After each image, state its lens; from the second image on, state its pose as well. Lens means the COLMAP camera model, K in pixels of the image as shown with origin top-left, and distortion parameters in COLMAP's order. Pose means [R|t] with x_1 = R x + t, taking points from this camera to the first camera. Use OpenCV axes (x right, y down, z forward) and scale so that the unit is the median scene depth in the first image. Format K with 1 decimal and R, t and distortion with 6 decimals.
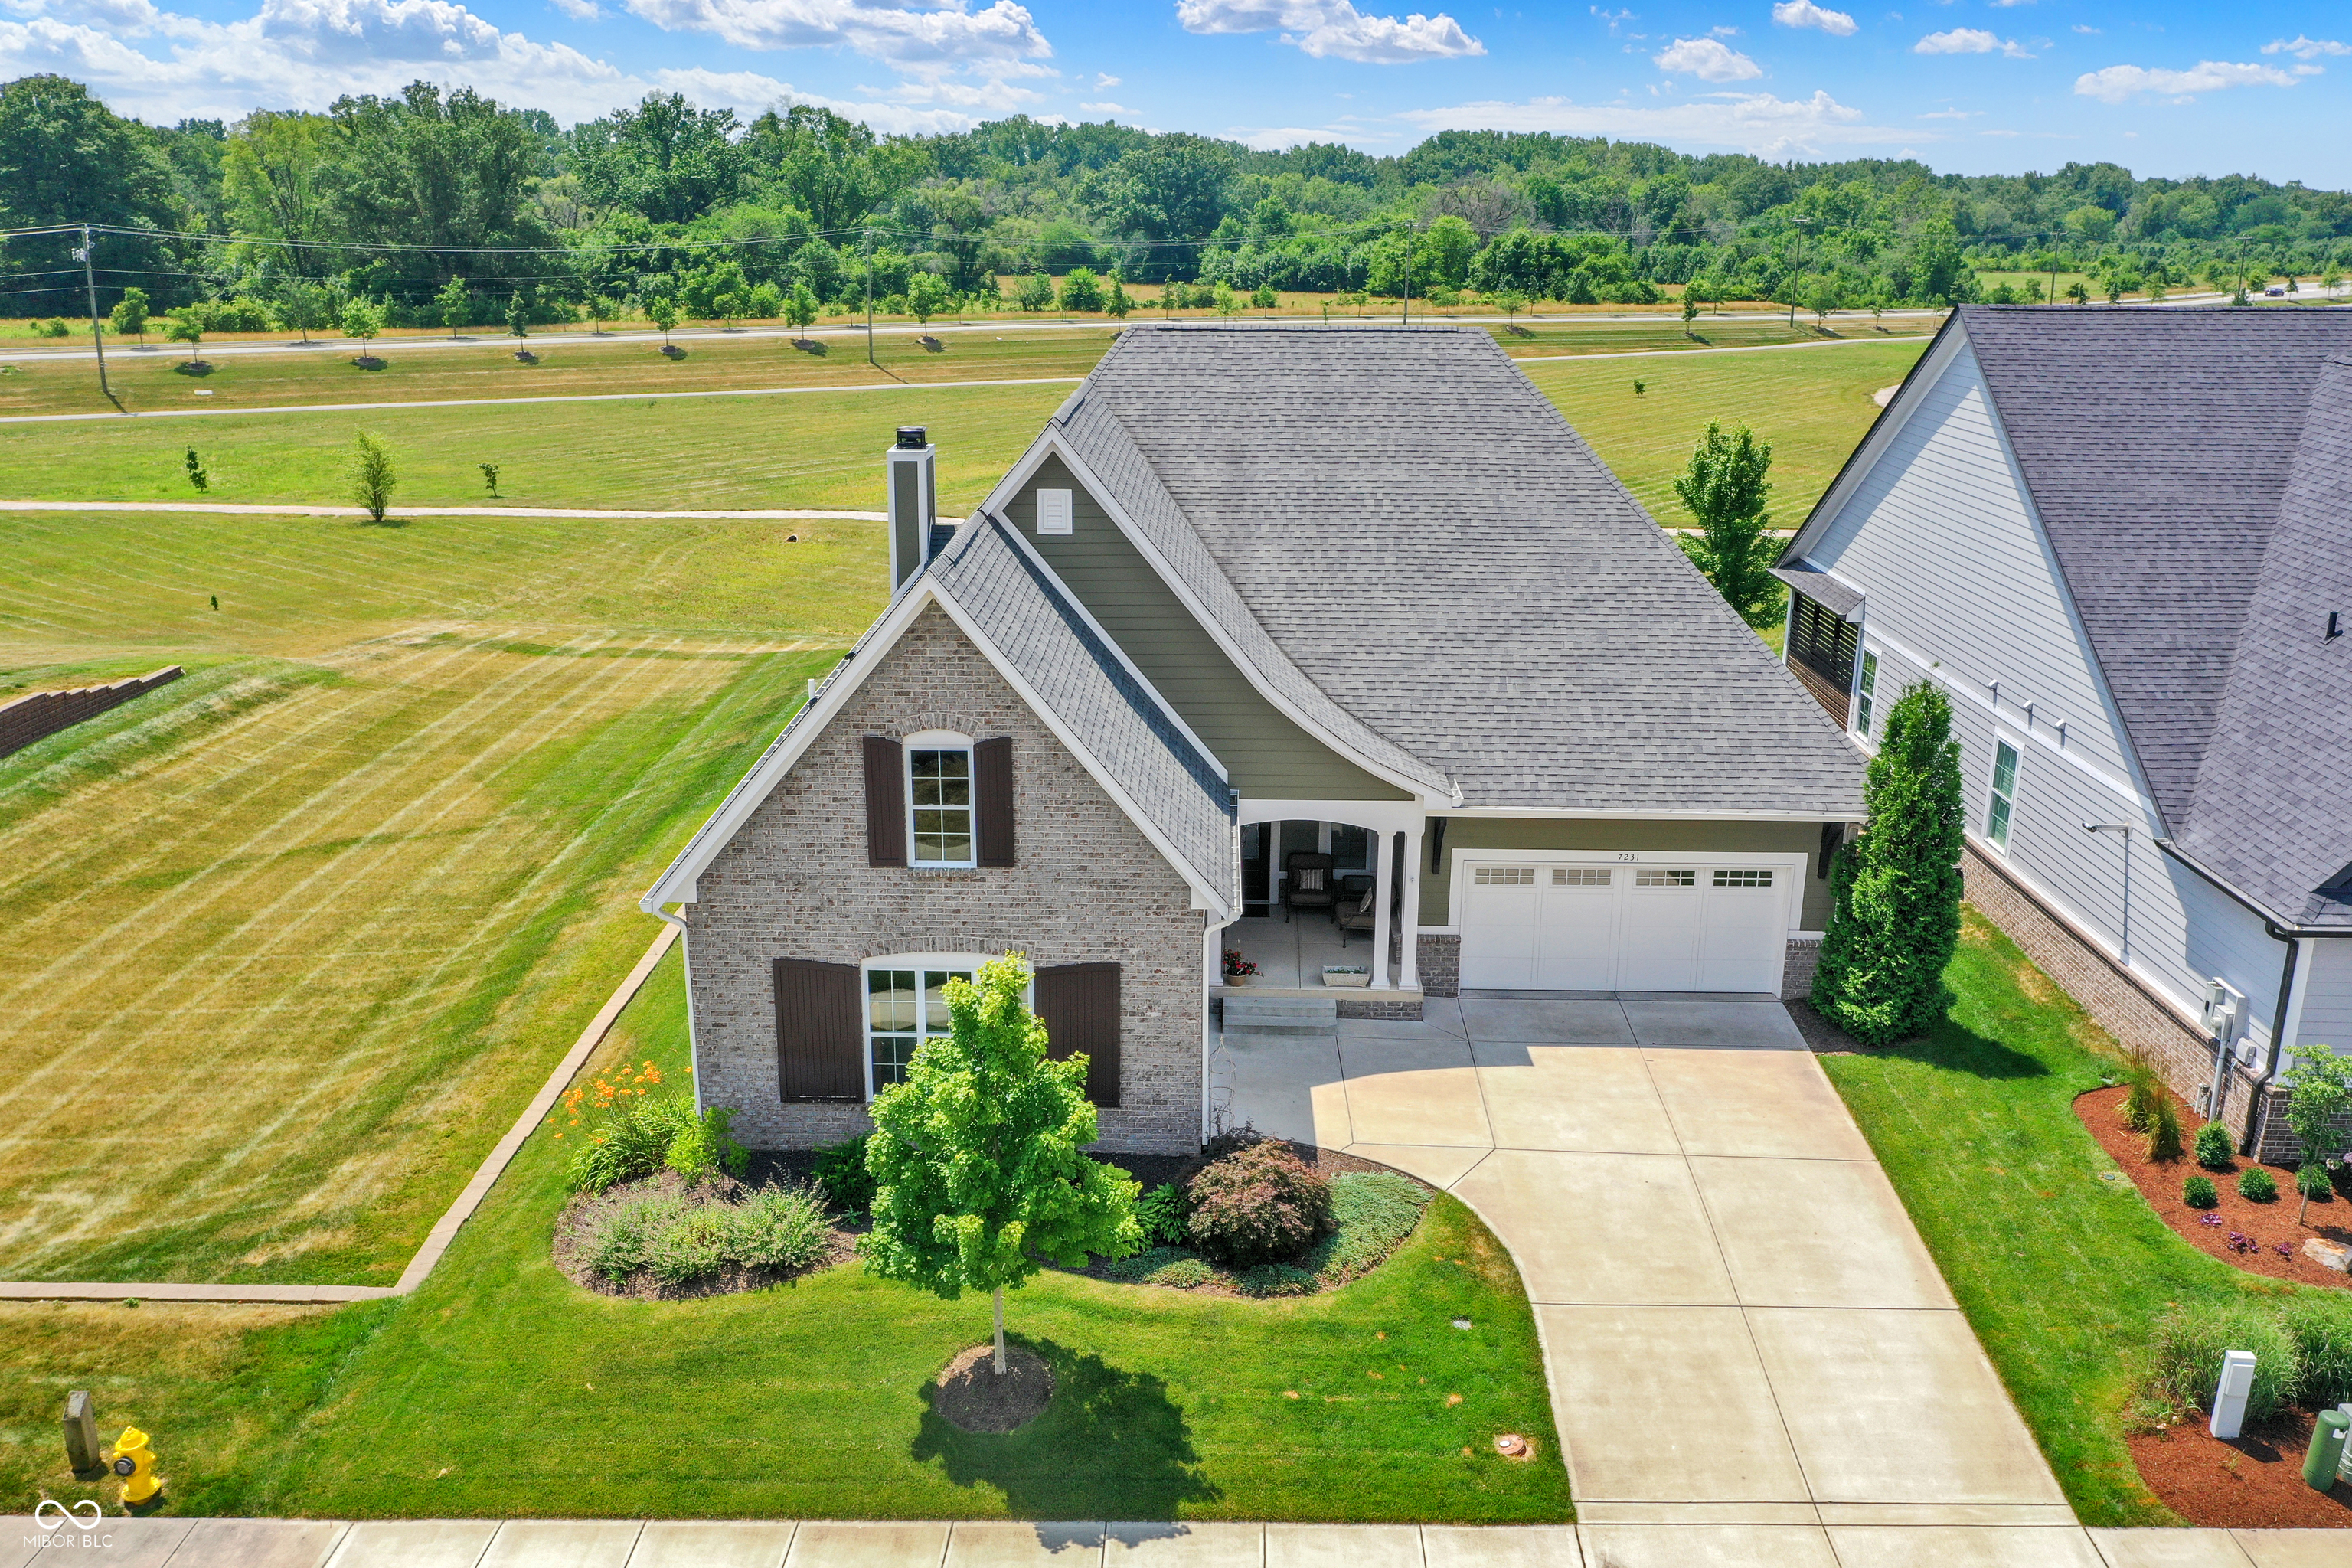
lens RADIAL K [[1906.9, 0, 1176.0], [0, 1906.9, 784.0], [0, 0, 1]] dist [0.002444, 0.012478]
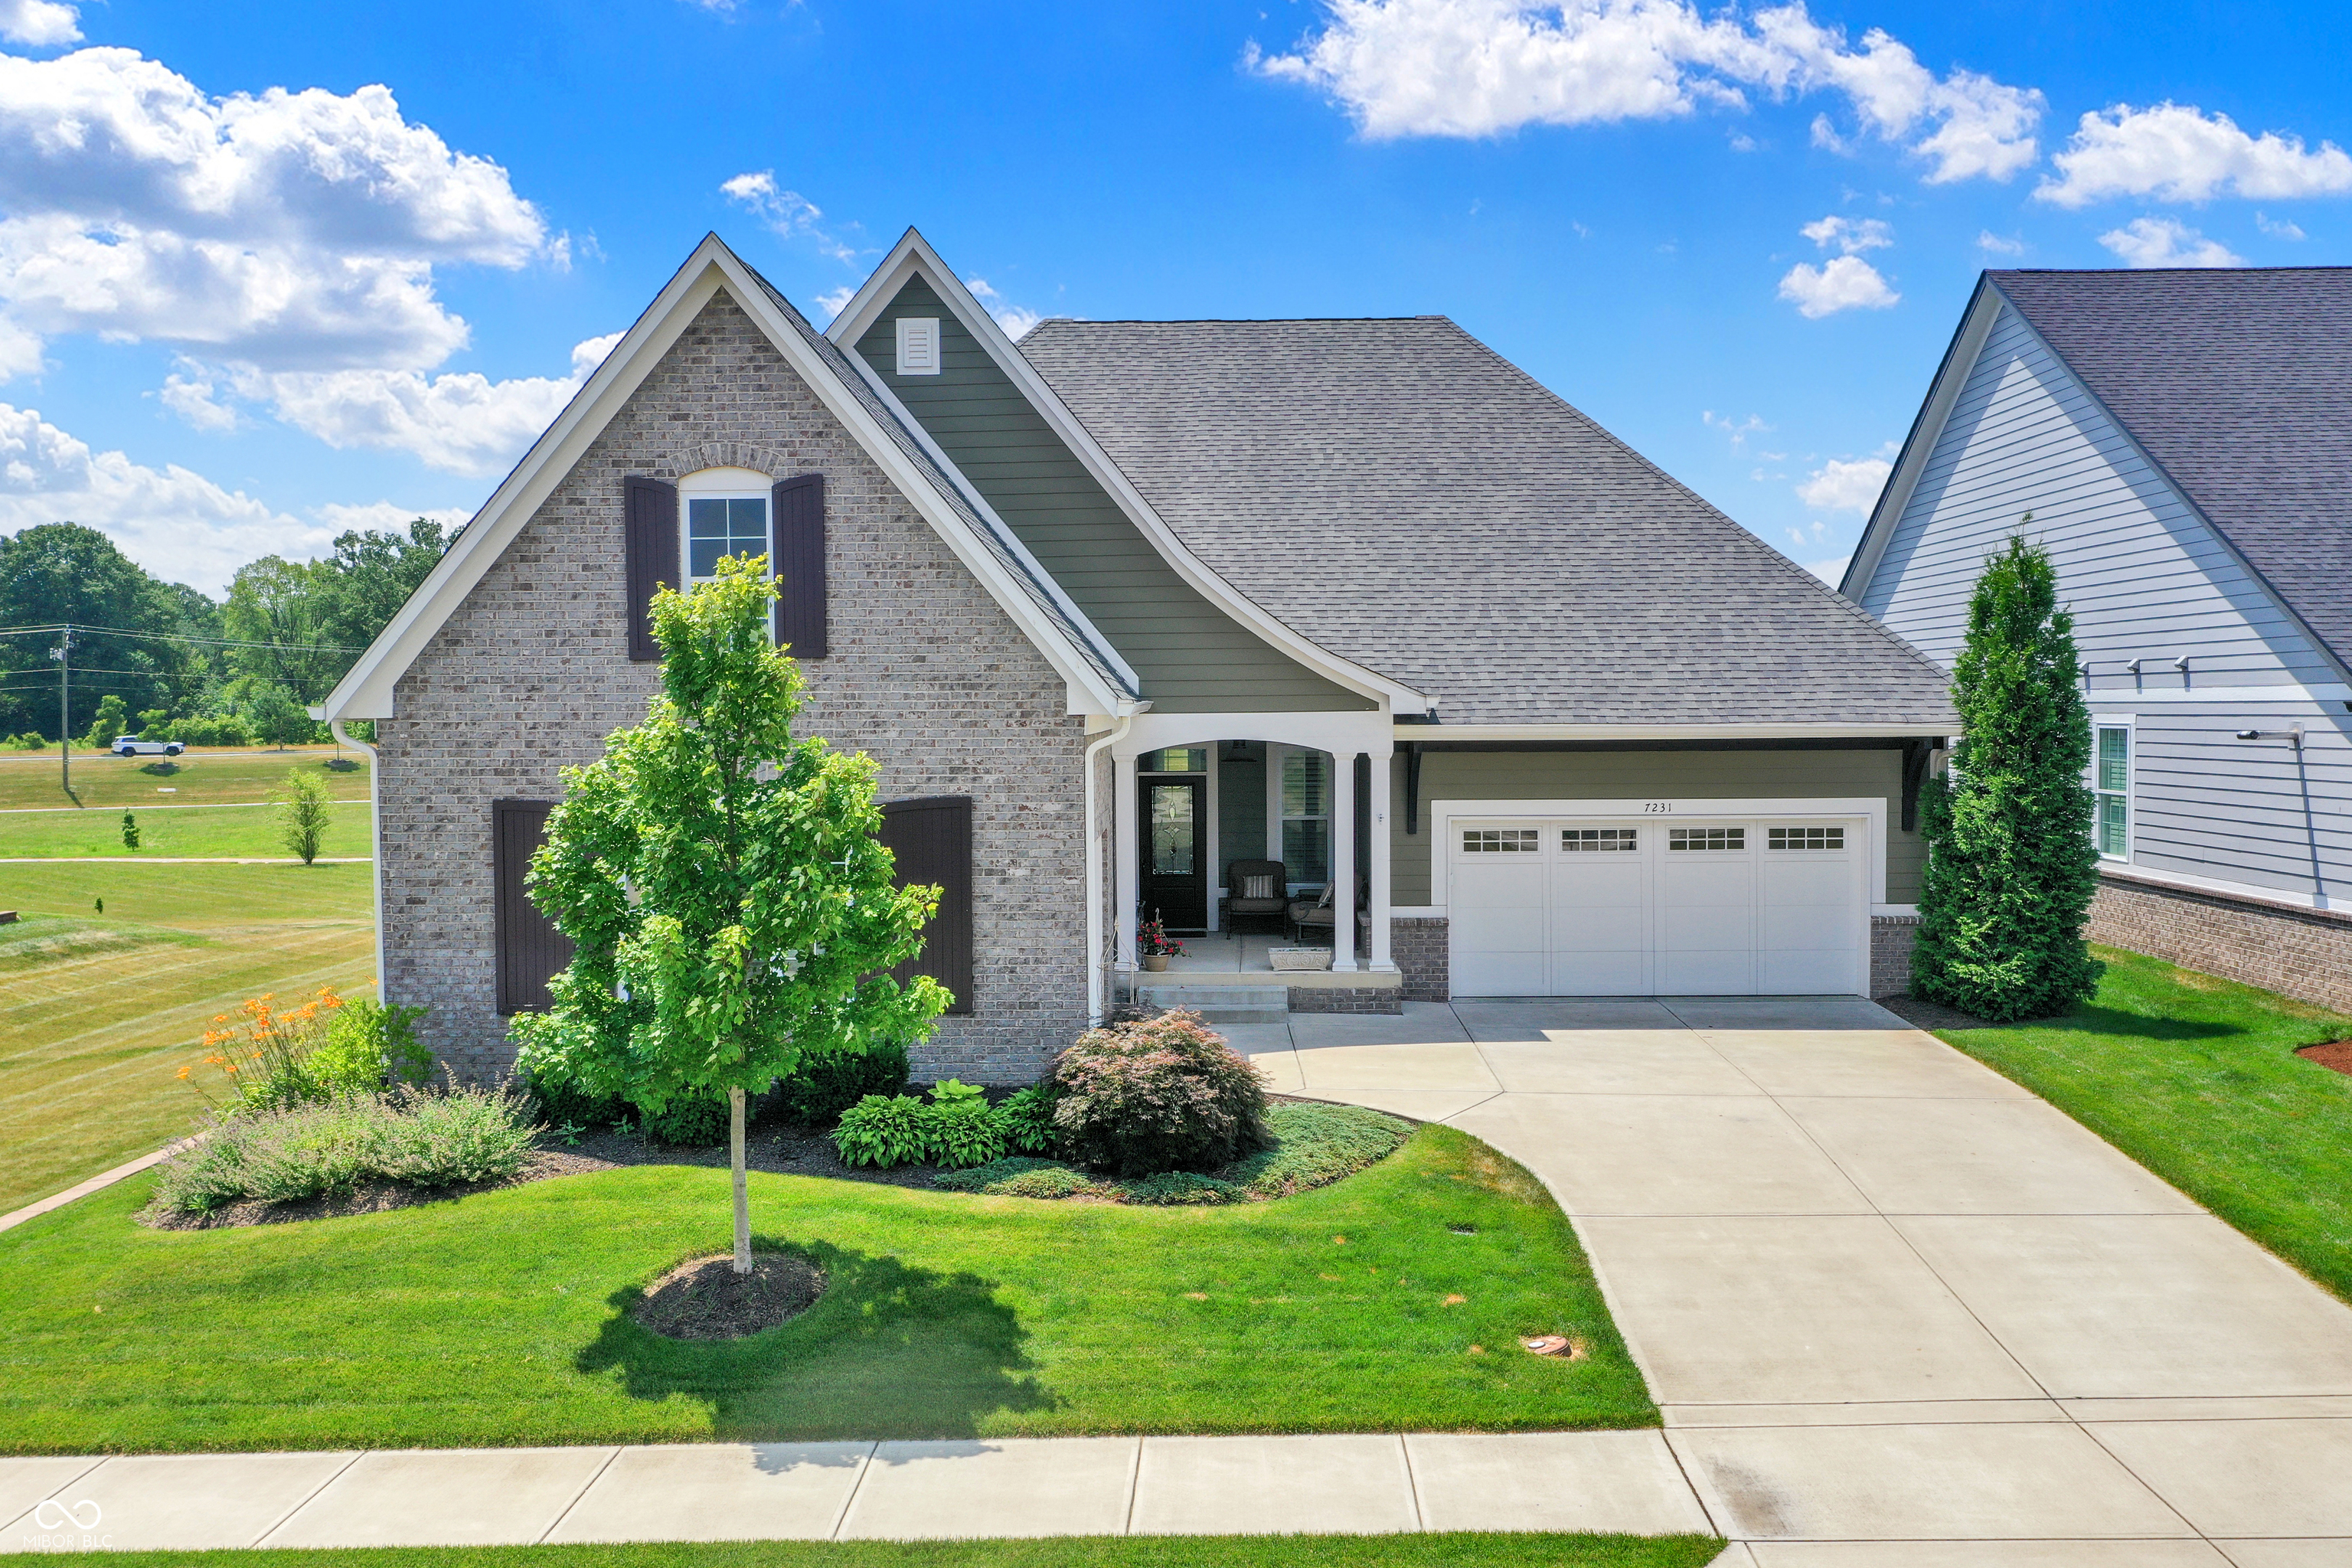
lens RADIAL K [[1906.9, 0, 1176.0], [0, 1906.9, 784.0], [0, 0, 1]] dist [0.002444, 0.012478]
pose [[0.999920, -0.012235, 0.003158, 0.039202], [0.012636, 0.968468, -0.248817, 0.229101], [-0.000014, 0.248837, 0.968545, 0.250519]]
